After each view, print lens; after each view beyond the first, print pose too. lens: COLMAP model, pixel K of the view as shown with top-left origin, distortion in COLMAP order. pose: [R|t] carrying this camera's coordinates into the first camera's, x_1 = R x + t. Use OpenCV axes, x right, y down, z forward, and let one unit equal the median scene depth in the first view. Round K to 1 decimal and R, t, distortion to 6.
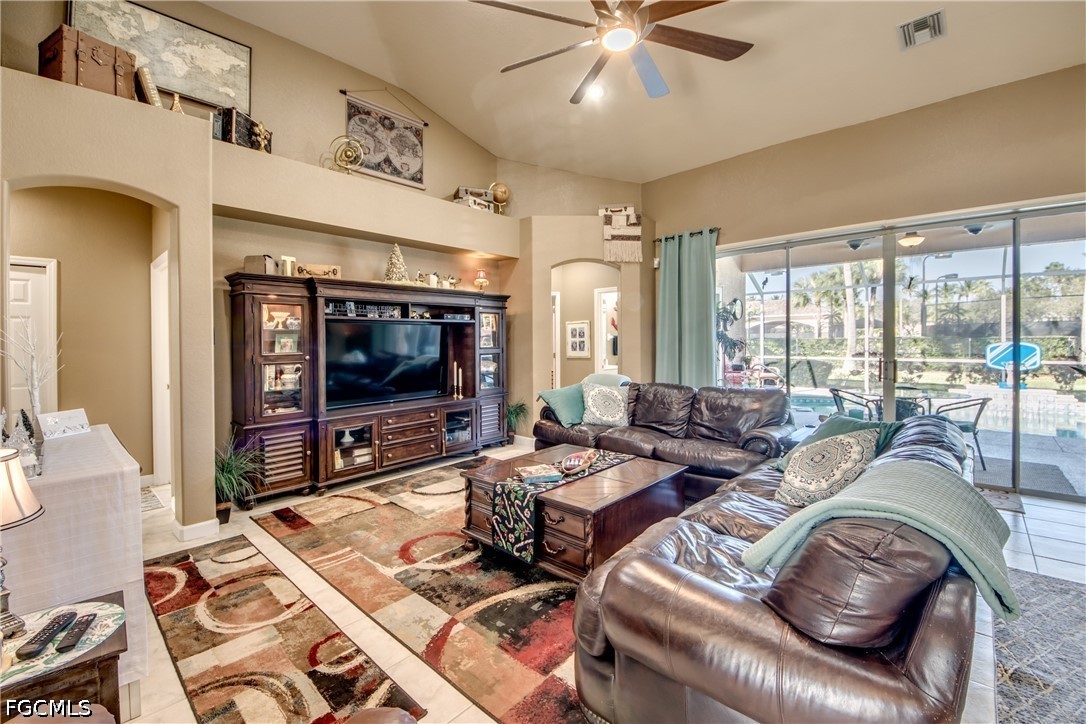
lens RADIAL K [[448.8, 0, 553.7], [0, 448.8, 342.8], [0, 0, 1]] dist [0.029463, -0.024964]
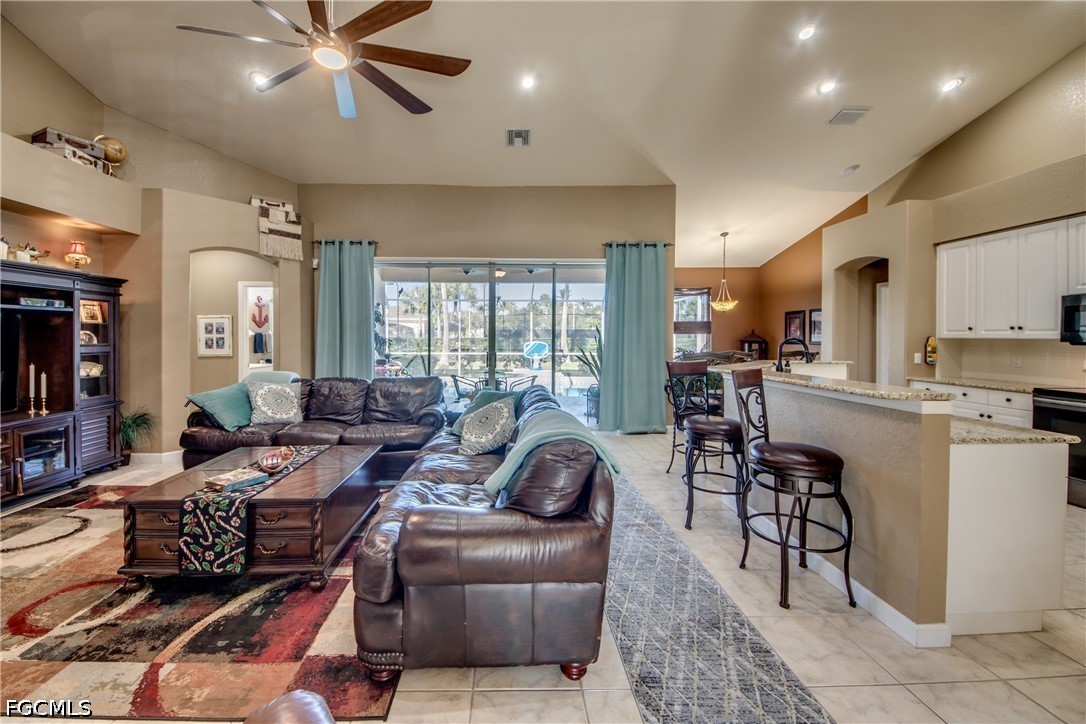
lens RADIAL K [[408.6, 0, 513.7], [0, 408.6, 340.7], [0, 0, 1]] dist [0.001070, -0.010640]
pose [[0.722525, 0.004715, 0.691328, -0.130605], [-0.004115, 0.999988, -0.002520, 0.002685], [-0.691332, -0.001024, 0.722536, -0.001559]]
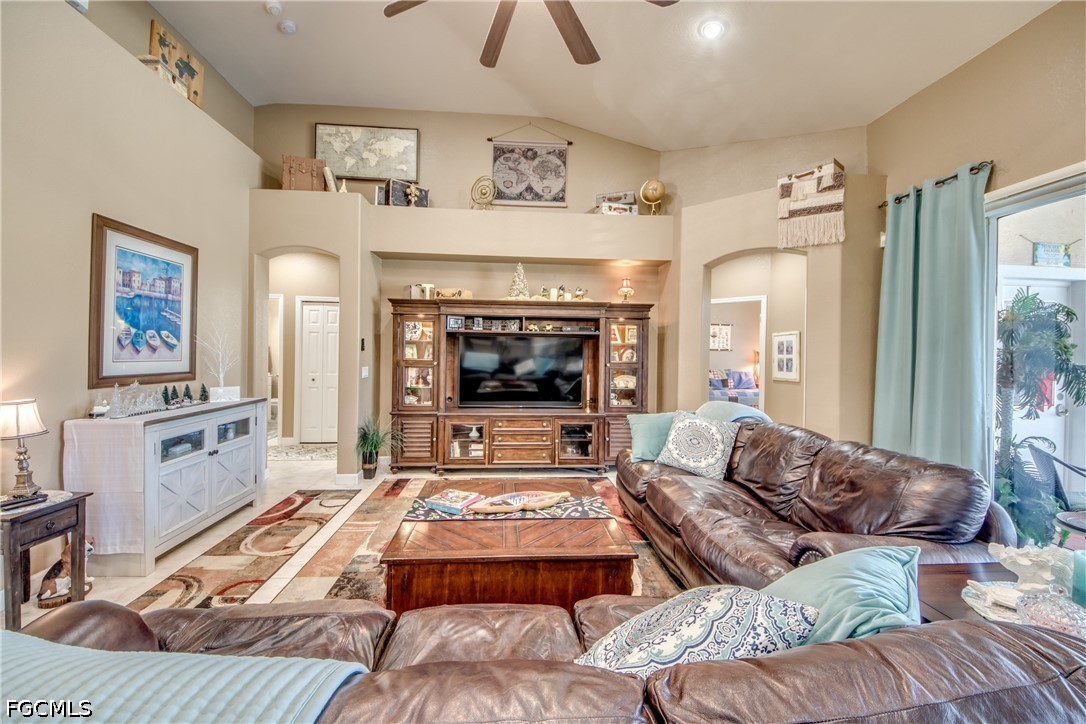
lens RADIAL K [[417.7, 0, 540.1], [0, 417.7, 354.9], [0, 0, 1]] dist [0.012303, -0.000179]
pose [[0.721856, 0.022806, -0.691667, 0.418588], [-0.027038, 0.999623, 0.004742, -0.003588], [0.691514, 0.015278, 0.722201, 0.330392]]
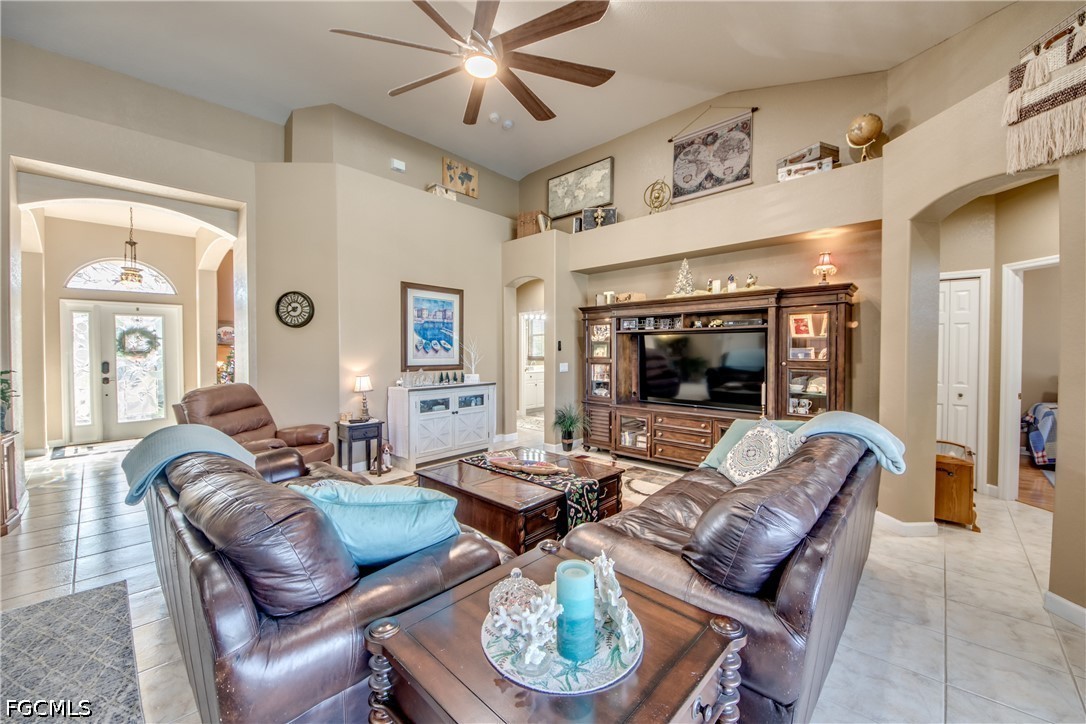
lens RADIAL K [[424.0, 0, 548.2], [0, 424.0, 362.2], [0, 0, 1]] dist [0.001098, -0.000036]
pose [[-0.019002, 0.035064, -0.999204, 0.719084], [-0.009425, 0.999334, 0.035248, -0.007038], [0.999775, 0.010087, -0.018659, 0.747183]]
